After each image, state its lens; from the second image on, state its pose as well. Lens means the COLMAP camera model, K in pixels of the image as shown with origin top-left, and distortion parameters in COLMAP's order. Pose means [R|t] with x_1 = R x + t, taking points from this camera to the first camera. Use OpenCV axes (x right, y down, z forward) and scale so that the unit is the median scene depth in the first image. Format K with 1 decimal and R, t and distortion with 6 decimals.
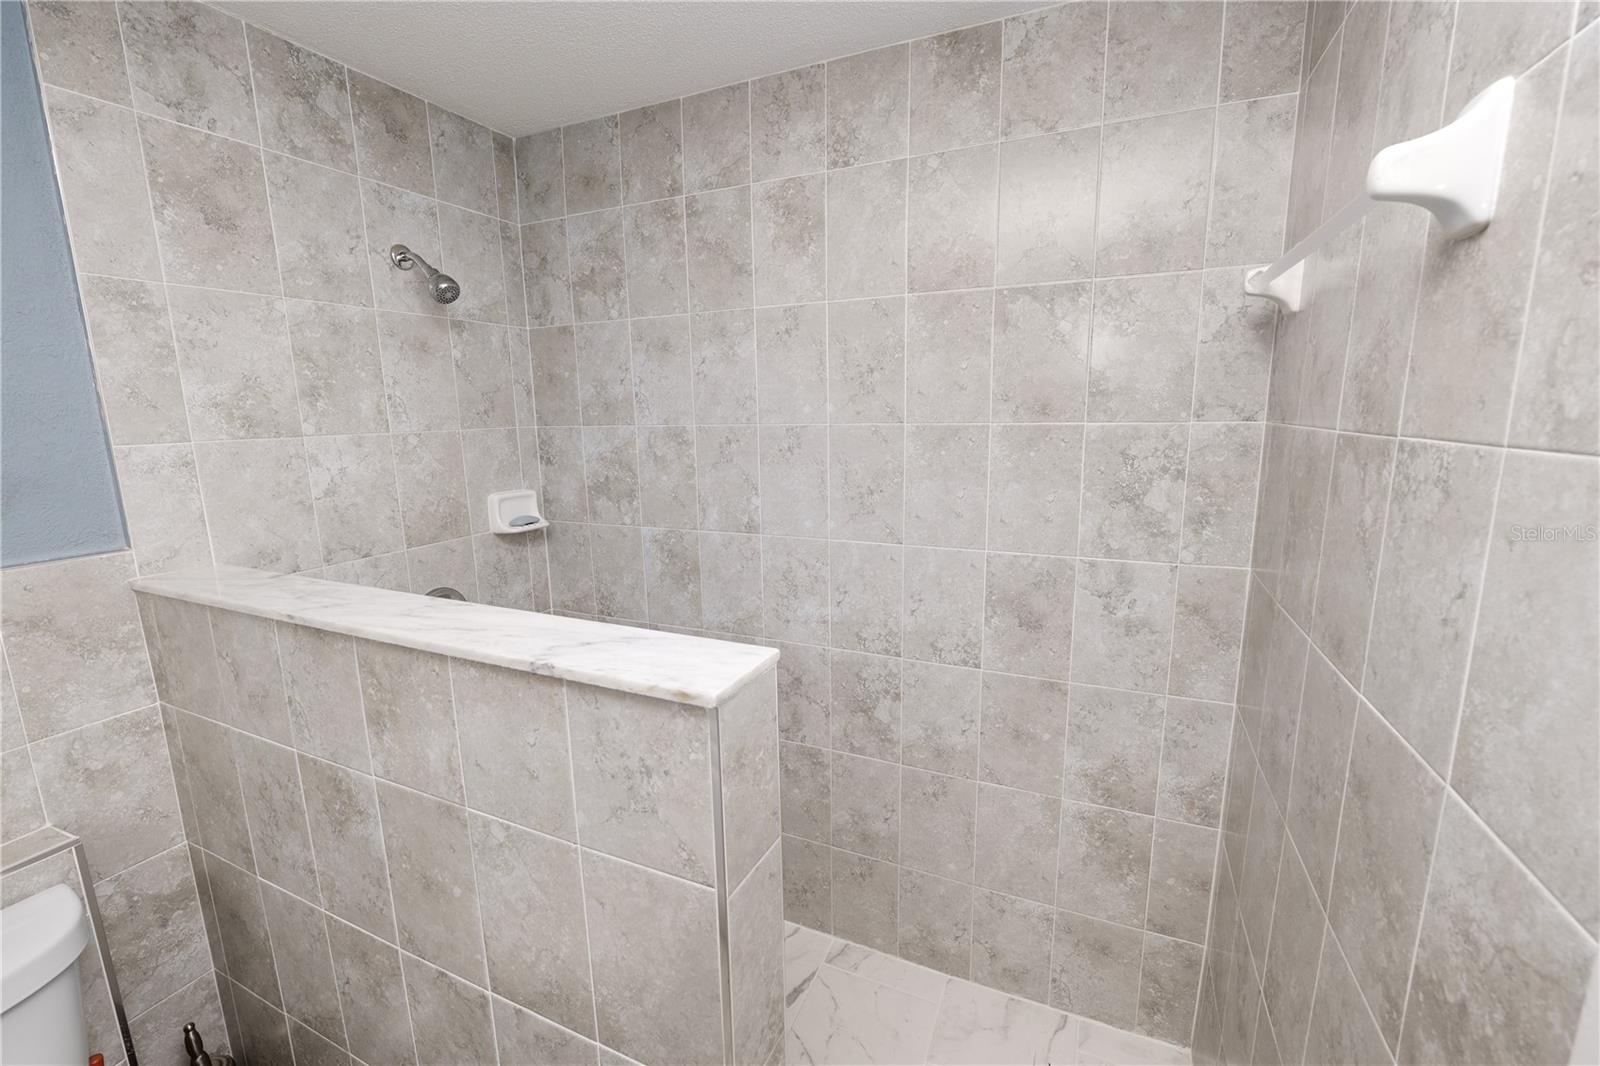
lens RADIAL K [[650.8, 0, 797.6], [0, 650.8, 530.3], [0, 0, 1]] dist [-0.012941, 0.000860]
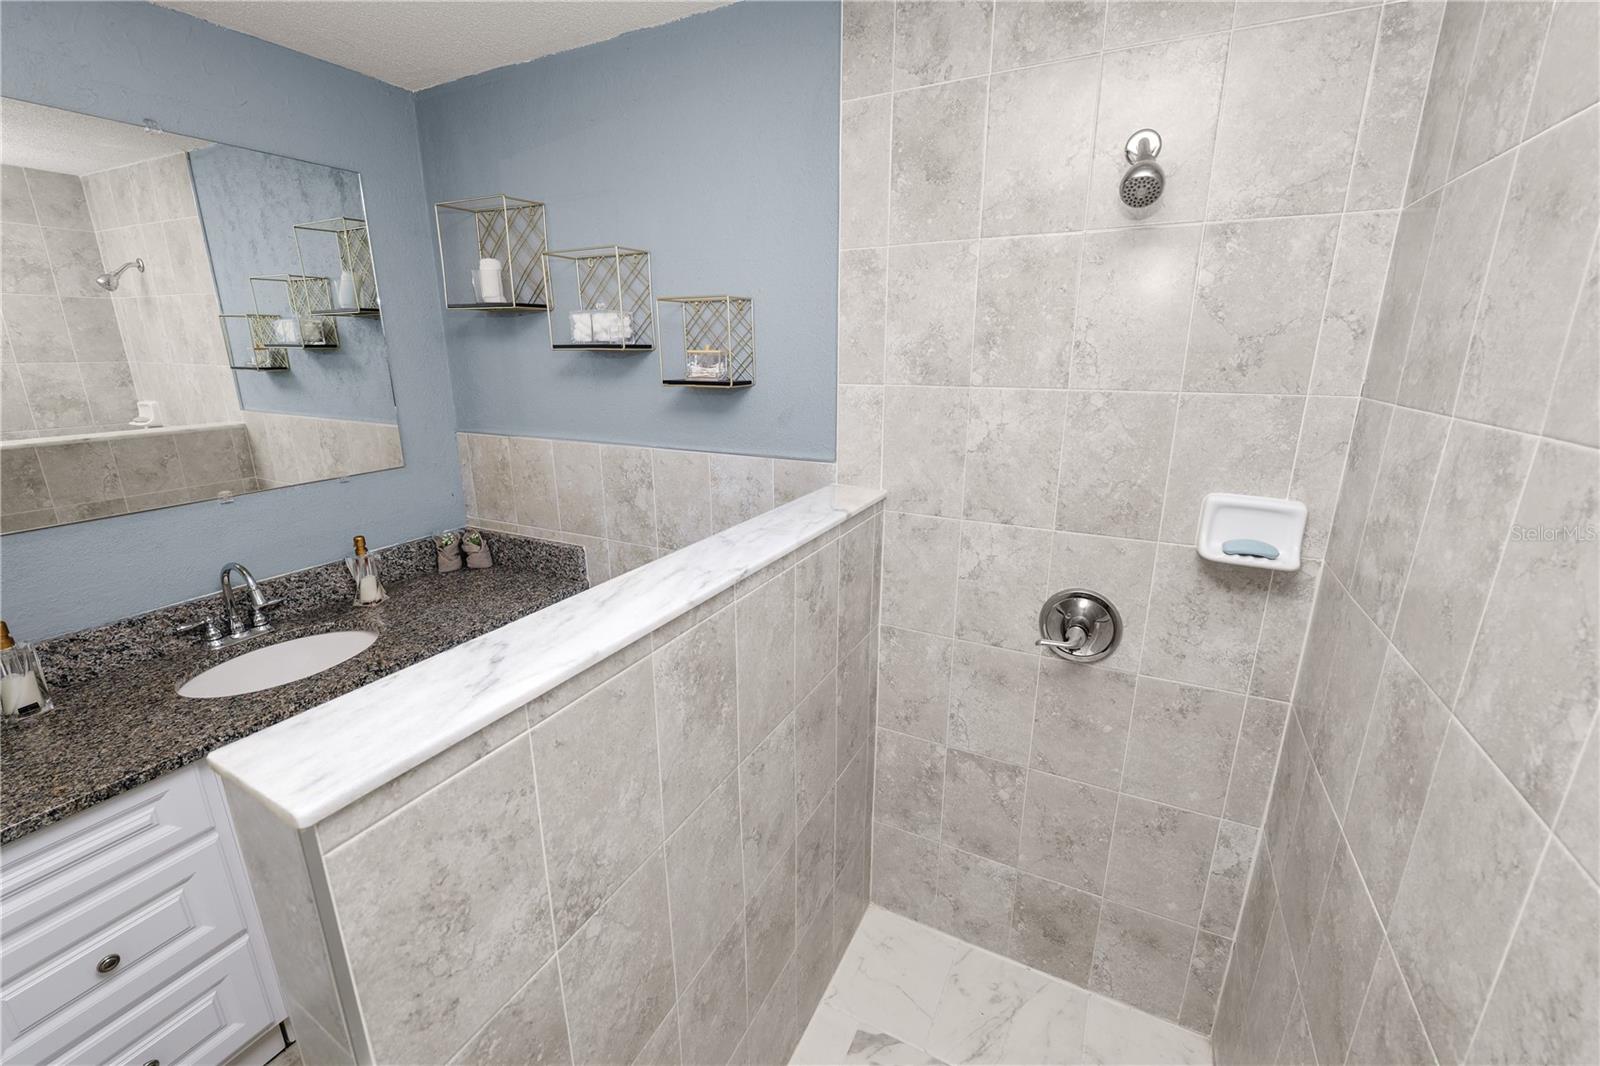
lens RADIAL K [[650.8, 0, 797.4], [0, 650.8, 529.9], [0, 0, 1]] dist [-0.012941, 0.000860]
pose [[-0.048187, 0.285922, -0.957040, 0.243389], [-0.181111, 0.939770, 0.289882, -0.175375], [0.982281, 0.187300, 0.006499, 0.763409]]
